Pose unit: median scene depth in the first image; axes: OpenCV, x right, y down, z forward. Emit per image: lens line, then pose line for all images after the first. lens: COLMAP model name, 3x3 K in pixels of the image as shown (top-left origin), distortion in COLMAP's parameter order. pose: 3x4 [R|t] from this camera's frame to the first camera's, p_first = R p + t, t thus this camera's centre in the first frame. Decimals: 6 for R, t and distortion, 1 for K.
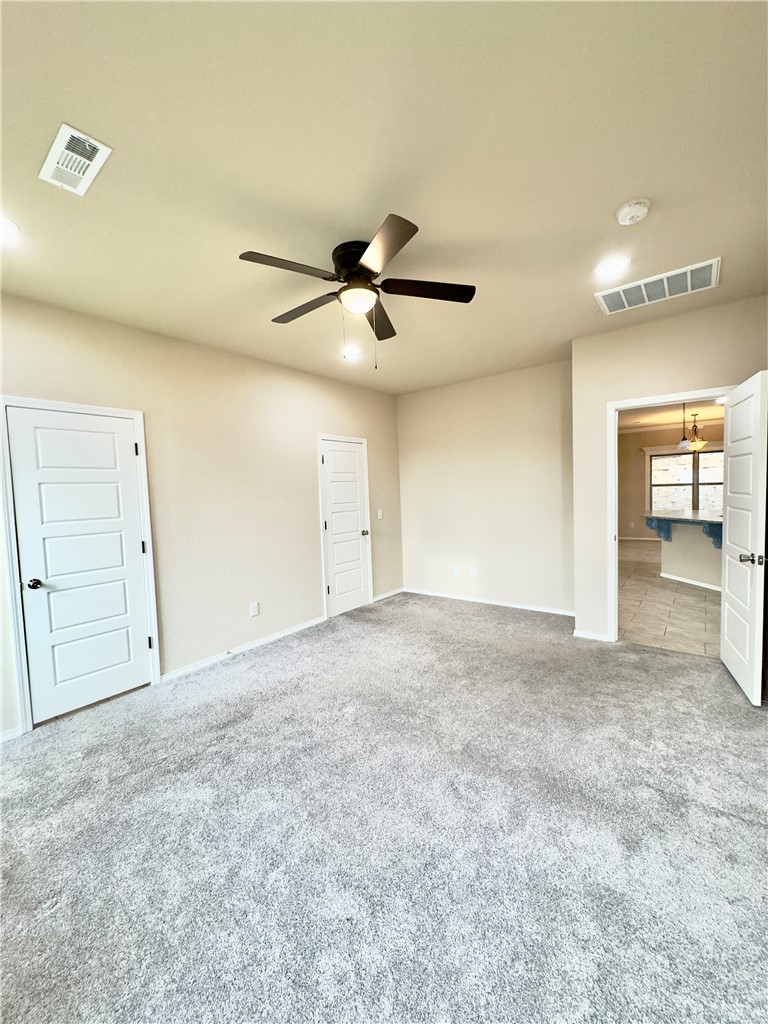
lens RADIAL K [[405.8, 0, 384.3], [0, 405.8, 515.8], [0, 0, 1]] dist [-0.000687, -0.000340]
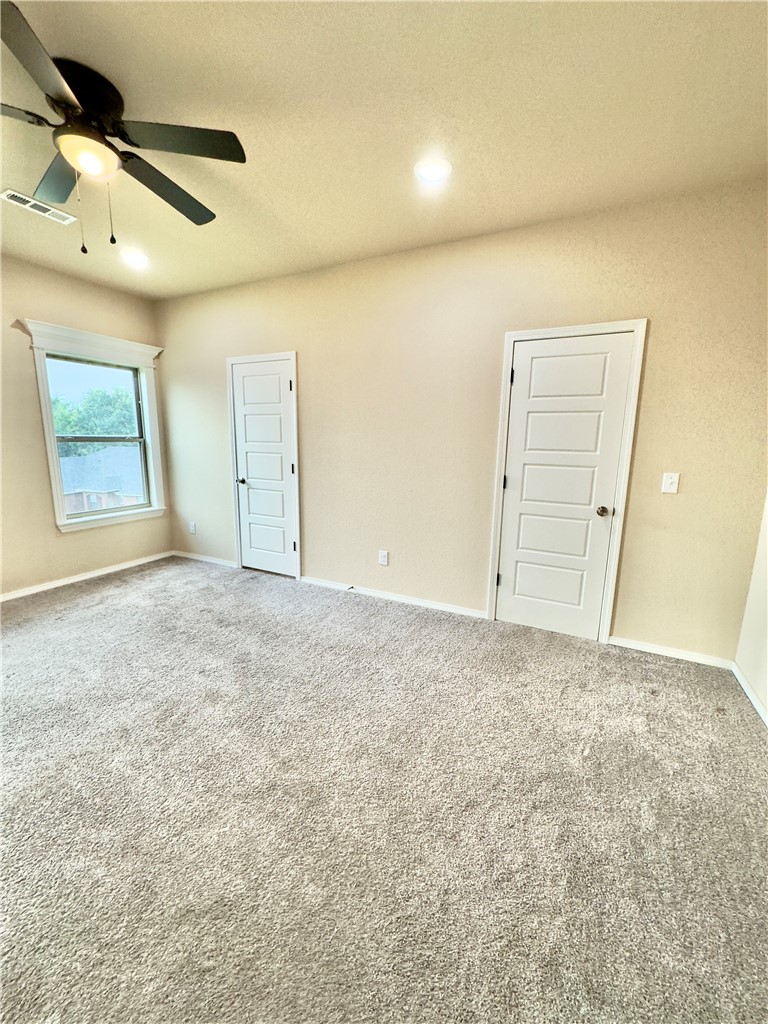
lens RADIAL K [[405.8, 0, 382.7], [0, 405.8, 511.3], [0, 0, 1]] dist [-0.000687, -0.000340]
pose [[0.208344, 0.211099, -0.955003, 0.568197], [-0.086566, 0.976578, 0.196983, -0.052776], [0.974217, 0.041630, 0.221738, 0.871419]]
